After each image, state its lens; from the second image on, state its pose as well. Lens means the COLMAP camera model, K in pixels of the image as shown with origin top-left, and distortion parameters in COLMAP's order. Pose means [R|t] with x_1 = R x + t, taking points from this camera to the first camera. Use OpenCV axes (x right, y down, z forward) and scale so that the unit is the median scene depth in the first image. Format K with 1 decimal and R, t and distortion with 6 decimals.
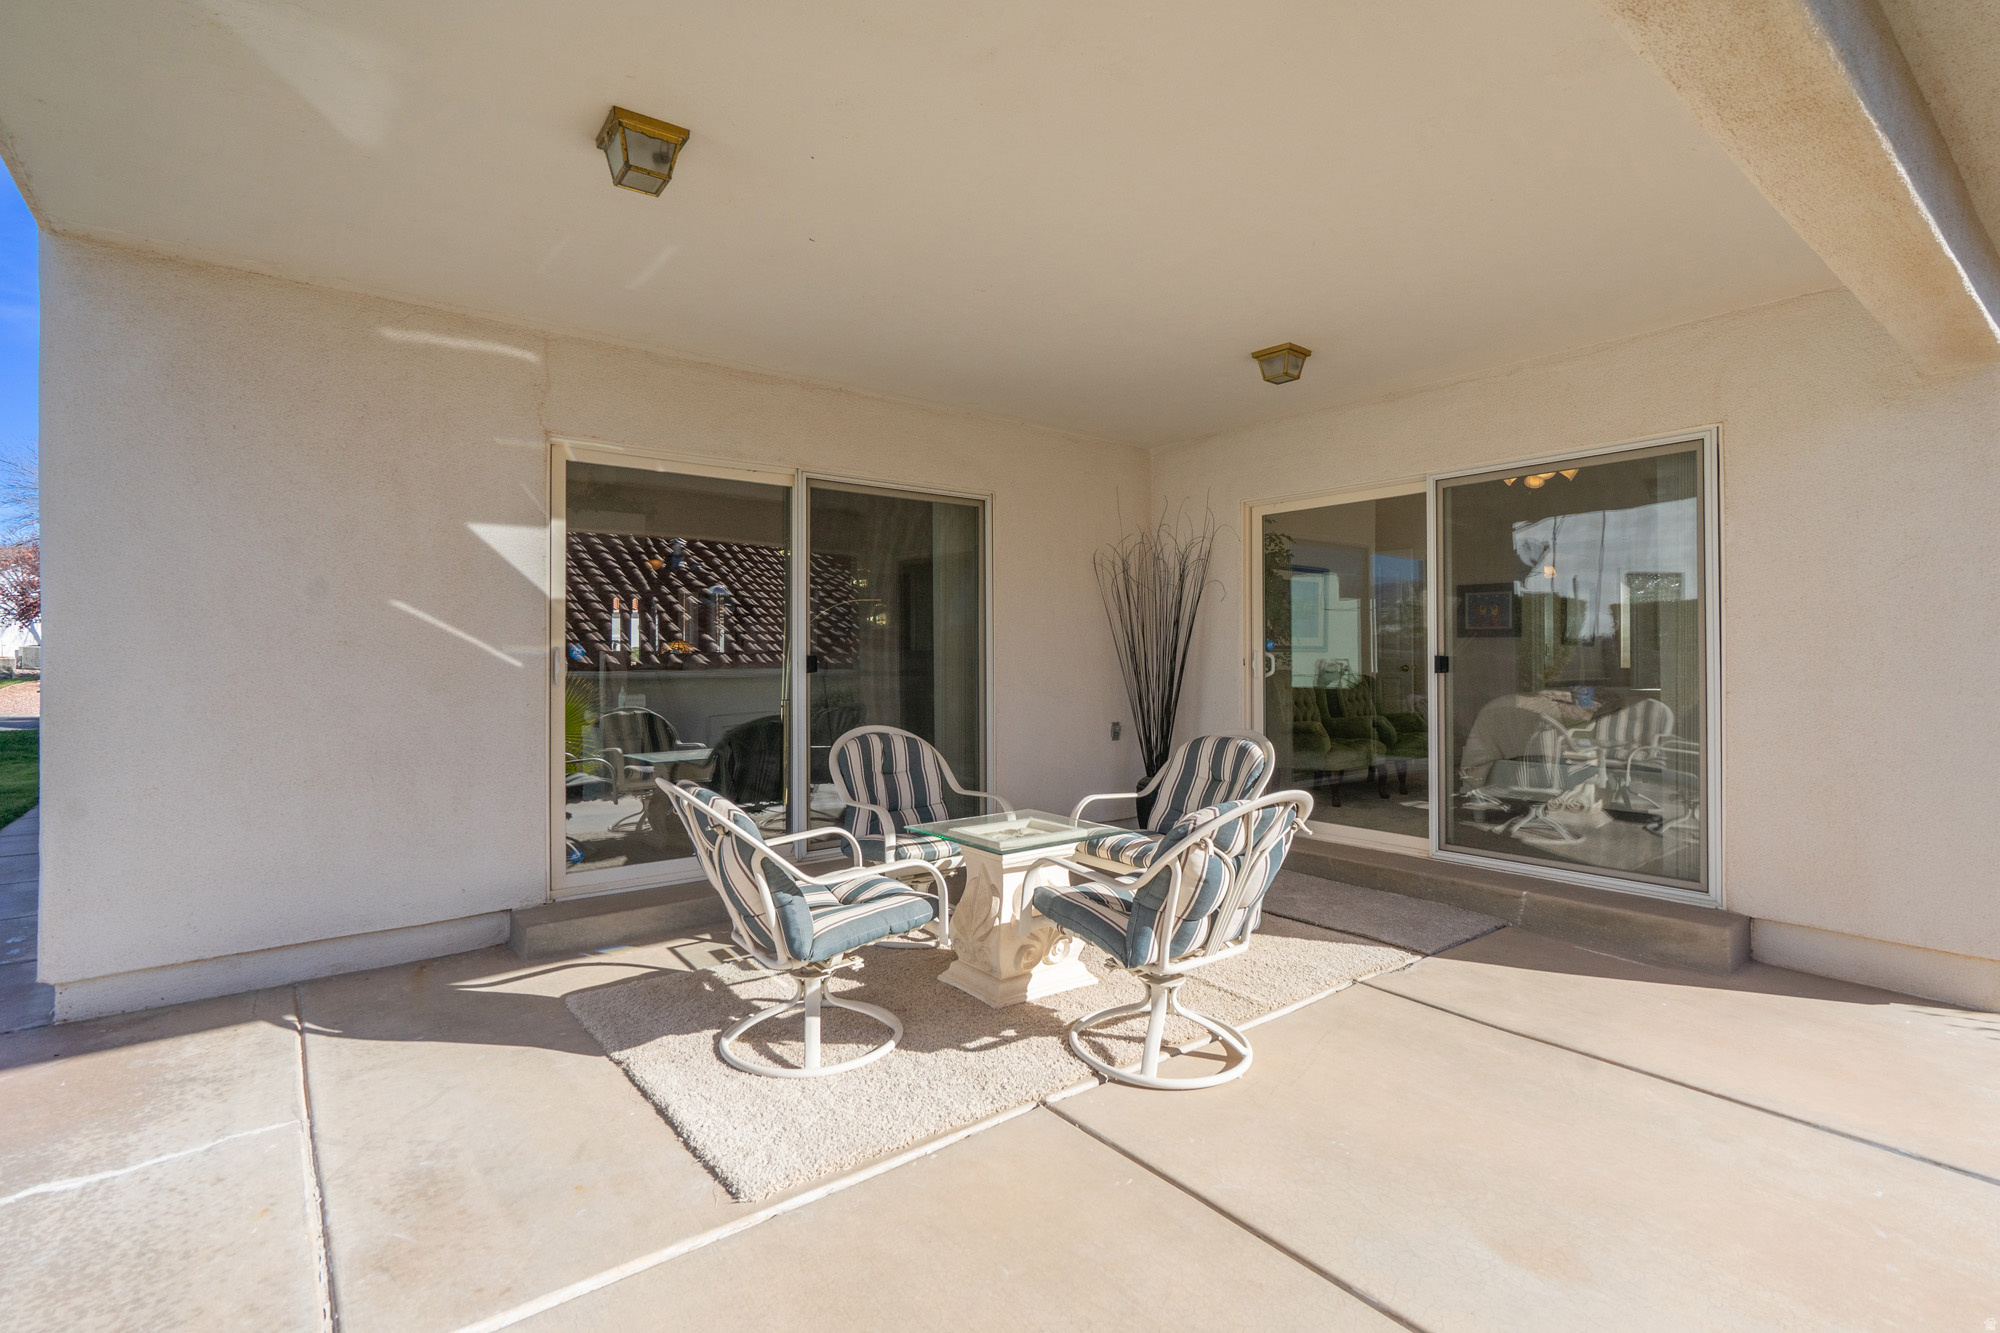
lens RADIAL K [[912.1, 0, 993.5], [0, 912.1, 662.9], [0, 0, 1]] dist [-0.001202, -0.000112]
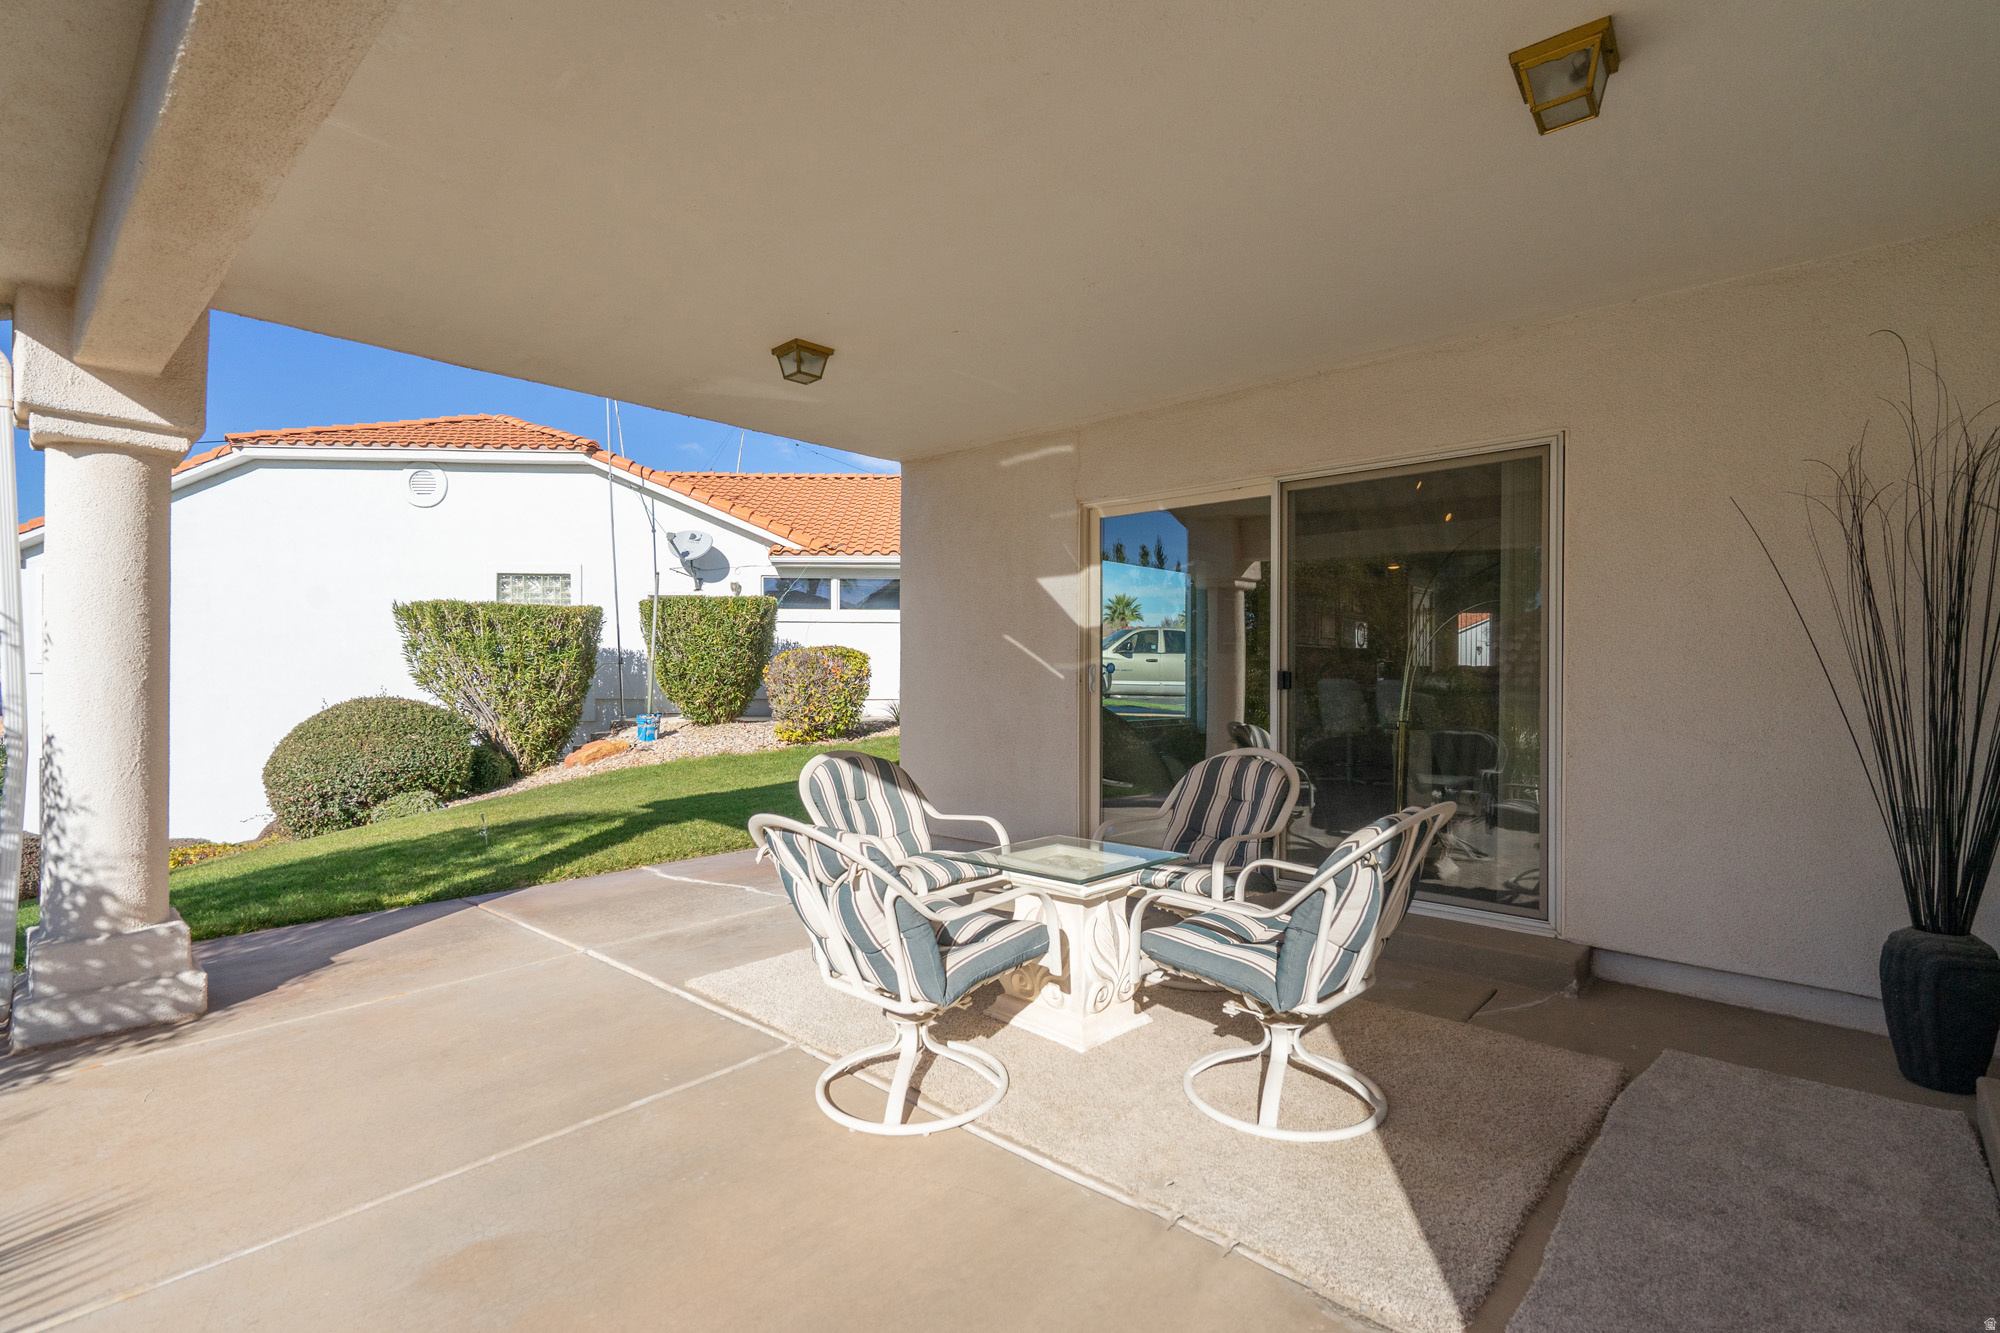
lens RADIAL K [[927.6, 0, 999.9], [0, 927.6, 656.9], [0, 0, 1]] dist [-0.017262, 0.000142]
pose [[0.169804, -0.012632, -0.985397, 0.824064], [-0.014179, 0.999783, -0.015260, -0.005749], [0.985376, 0.016563, 0.169588, 0.673944]]
